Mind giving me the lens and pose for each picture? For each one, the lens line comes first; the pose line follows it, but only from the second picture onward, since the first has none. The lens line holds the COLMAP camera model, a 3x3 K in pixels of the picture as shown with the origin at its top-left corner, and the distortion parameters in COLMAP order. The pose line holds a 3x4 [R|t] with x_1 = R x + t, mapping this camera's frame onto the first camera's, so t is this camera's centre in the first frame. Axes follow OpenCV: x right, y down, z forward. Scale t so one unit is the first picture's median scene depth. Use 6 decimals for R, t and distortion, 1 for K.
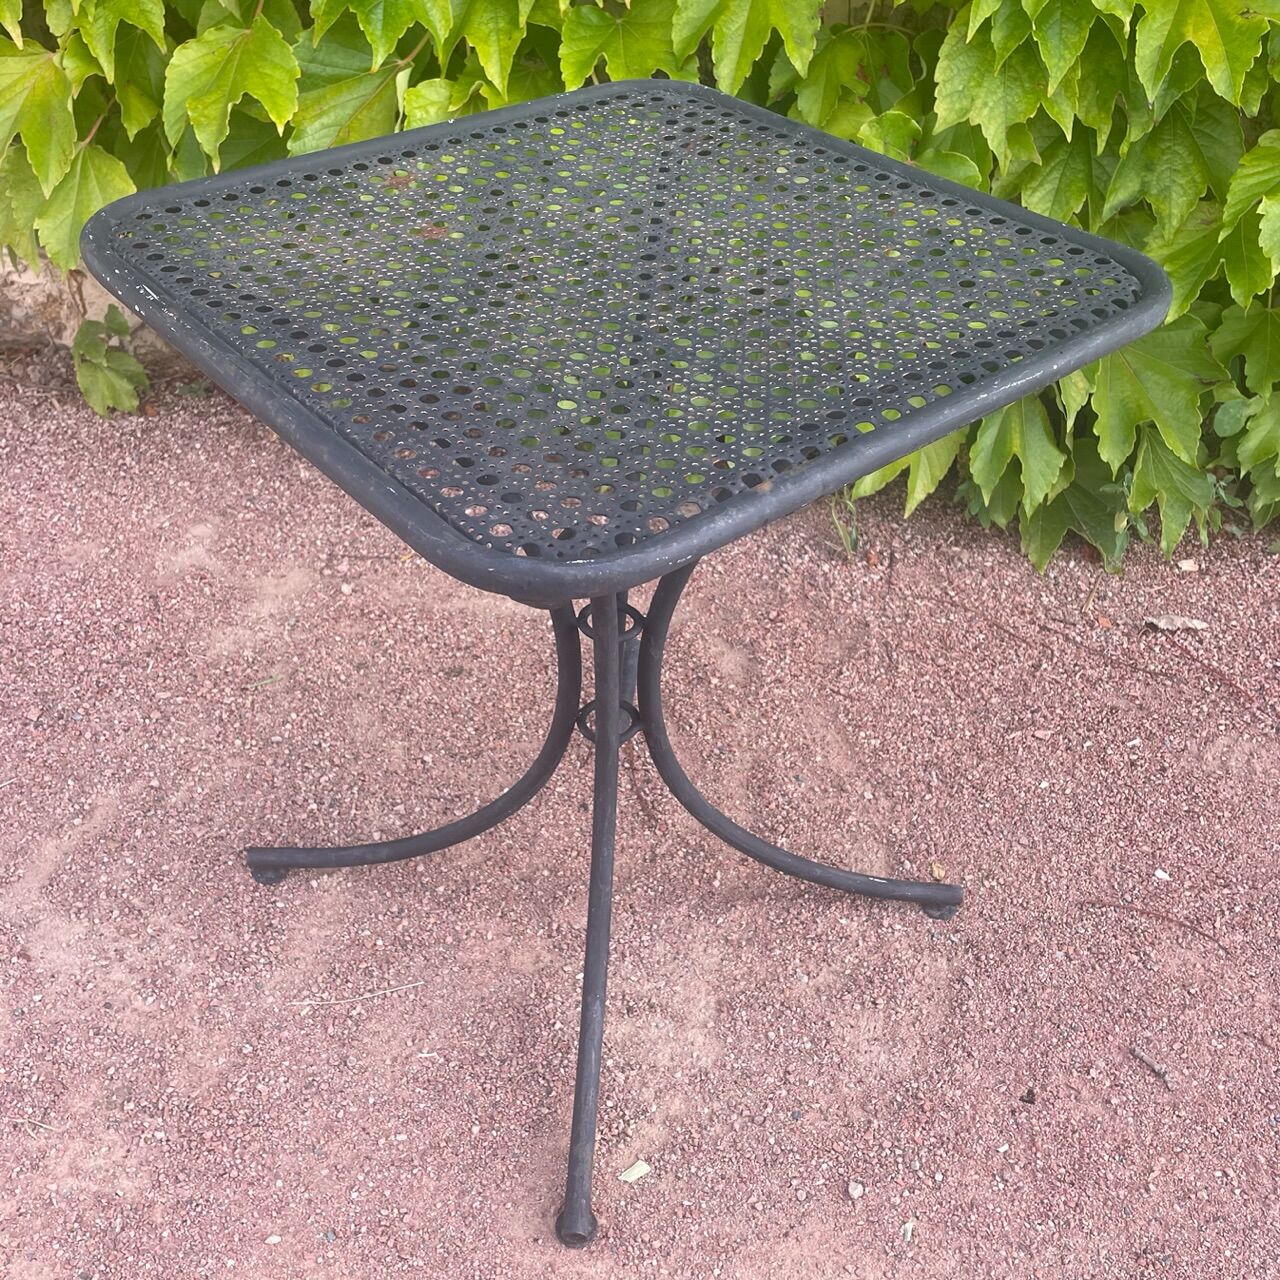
lens RADIAL K [[1314.2, 0, 642.1], [0, 1314.2, 643.1], [0, 0, 1]] dist [0.083081, -0.111667]
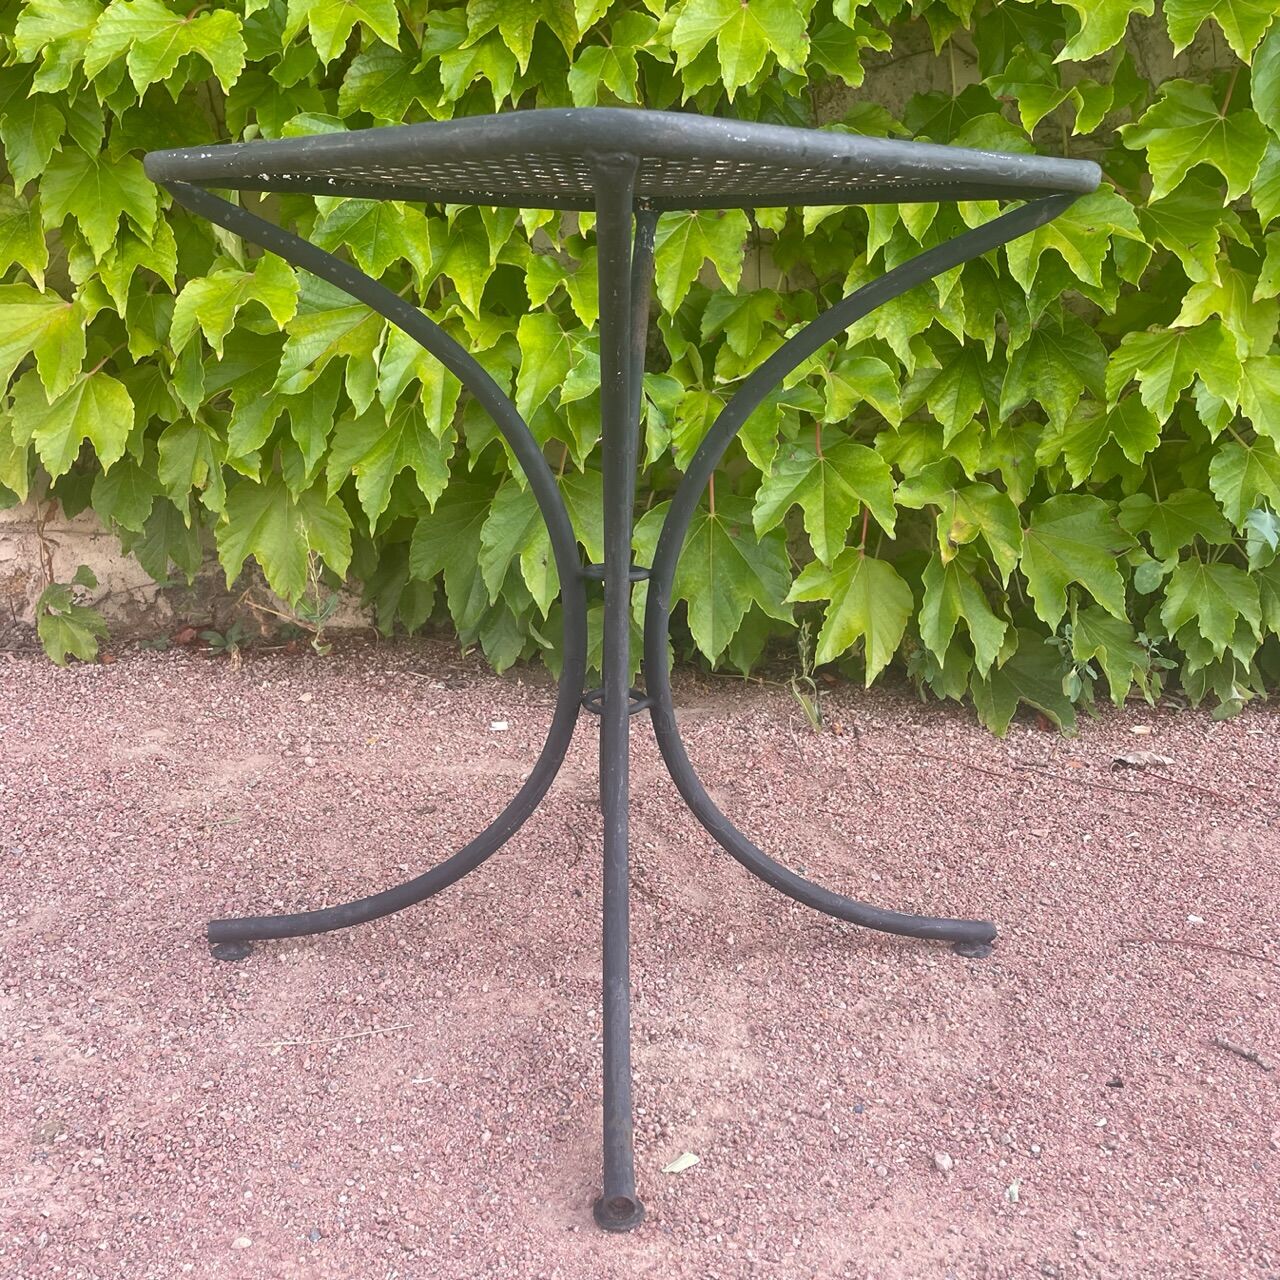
lens RADIAL K [[1311.0, 0, 640.0], [0, 1311.0, 640.0], [0, 0, 1]] dist [0.080005, -0.109803]
pose [[0.996067, -0.030646, 0.083138, -0.080232], [0.062949, 0.905079, -0.420558, 0.398331], [-0.062359, 0.424138, 0.903448, 0.097231]]
